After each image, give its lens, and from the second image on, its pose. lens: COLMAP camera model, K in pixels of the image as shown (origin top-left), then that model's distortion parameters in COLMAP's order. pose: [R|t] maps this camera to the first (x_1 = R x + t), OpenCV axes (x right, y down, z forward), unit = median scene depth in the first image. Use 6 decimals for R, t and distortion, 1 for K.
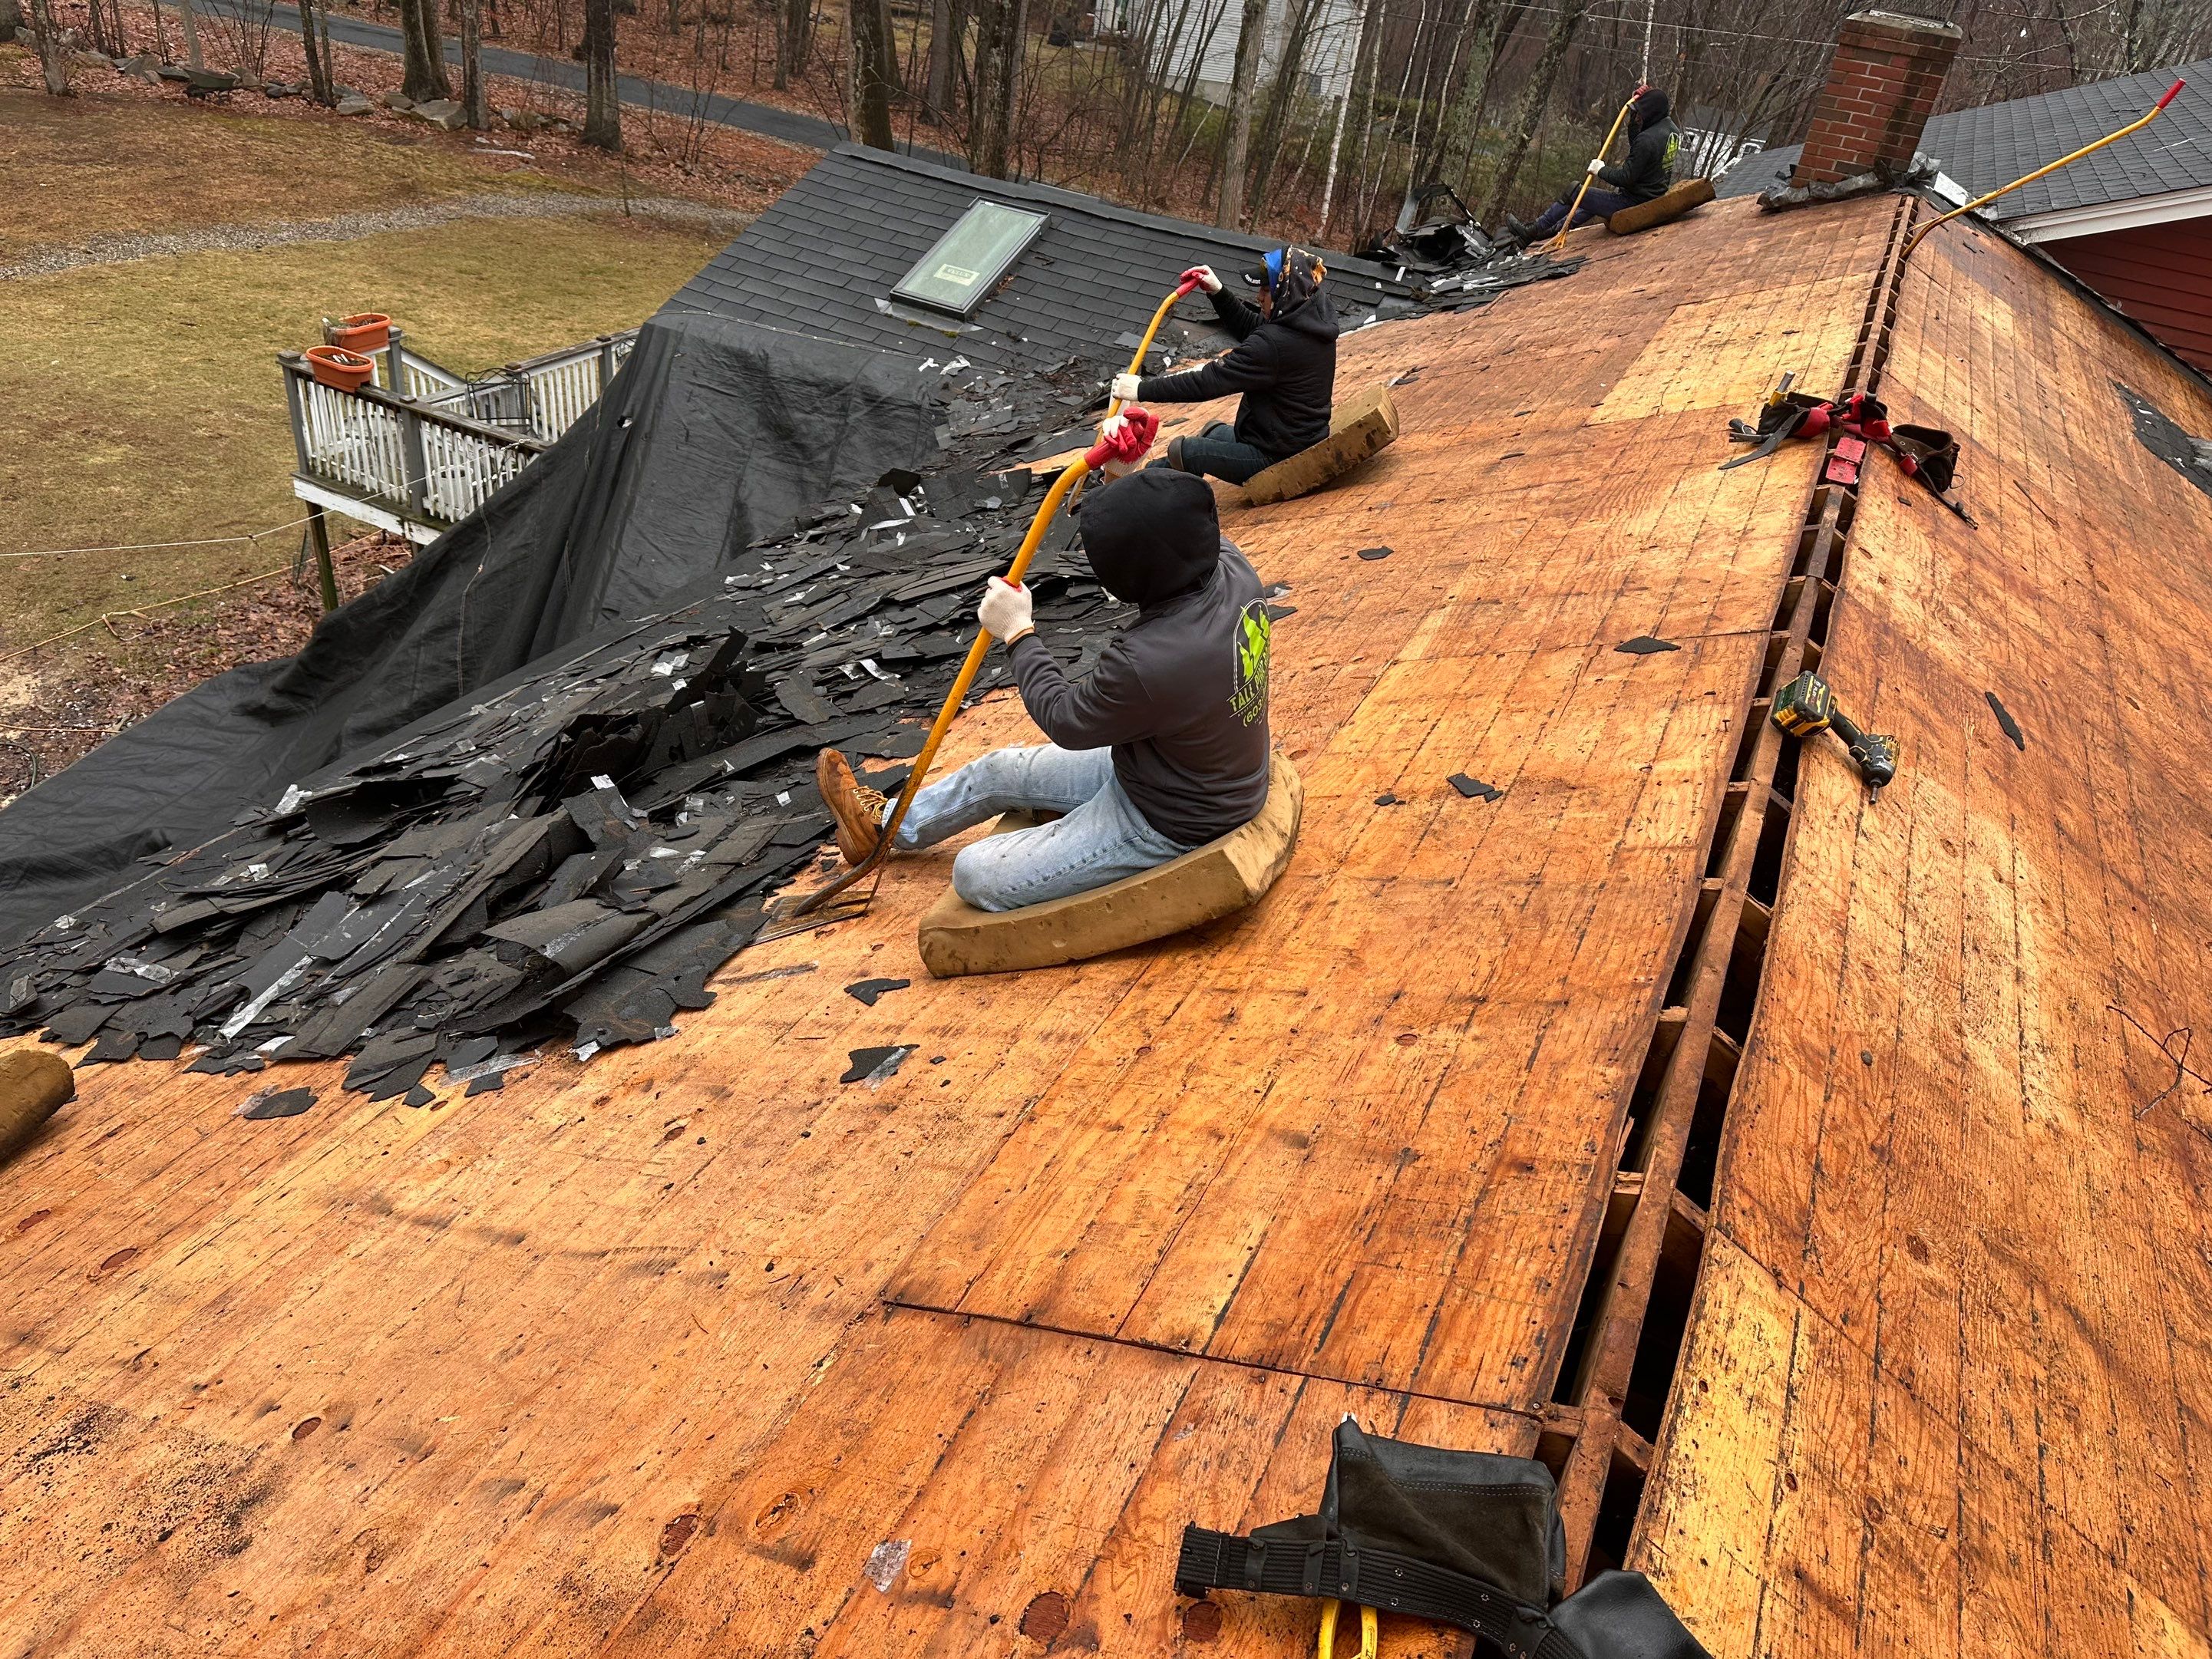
lens RADIAL K [[1552.4, 0, 1041.9], [0, 1552.4, 781.2], [0, 0, 1]] dist [0.031964, -0.042063]
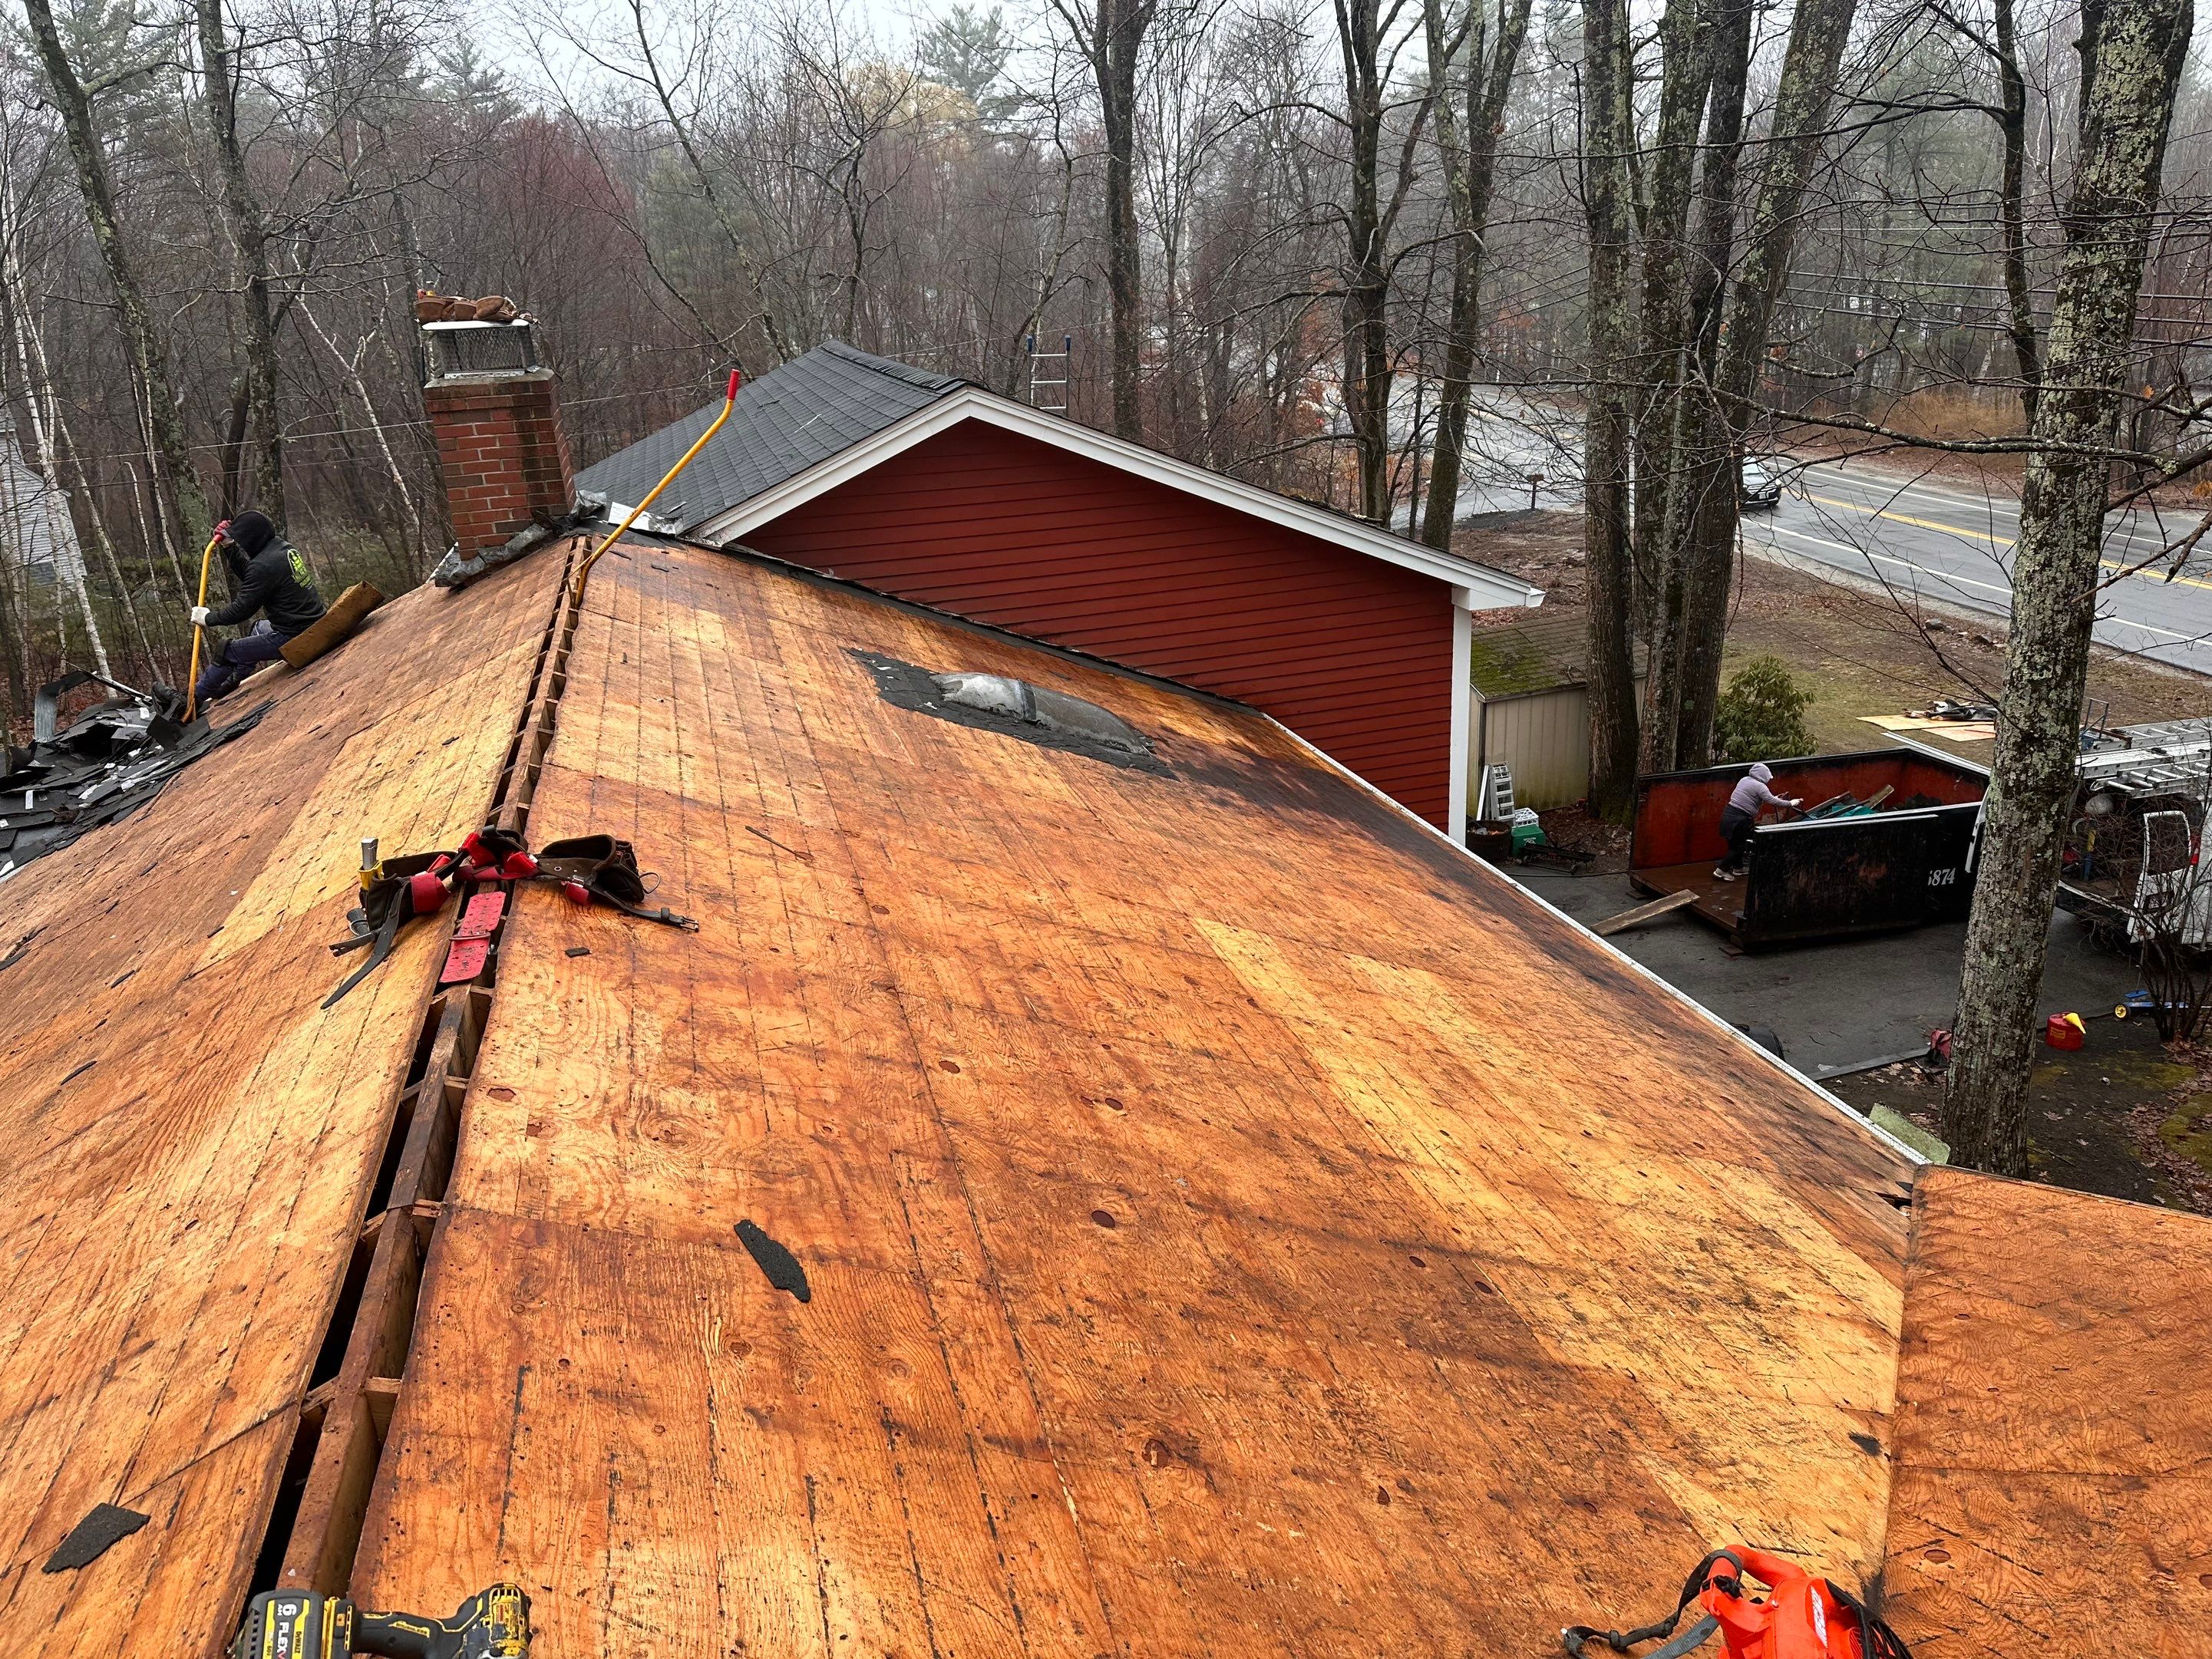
lens RADIAL K [[1512.0, 0, 1106.0], [0, 1512.0, 829.5], [0, 0, 1]] dist [0.032165, -0.036093]
pose [[0.718856, -0.378657, 0.582979, 0.262950], [0.478659, 0.877771, -0.020092, -0.075658], [-0.504114, 0.293491, 0.812239, 0.224792]]
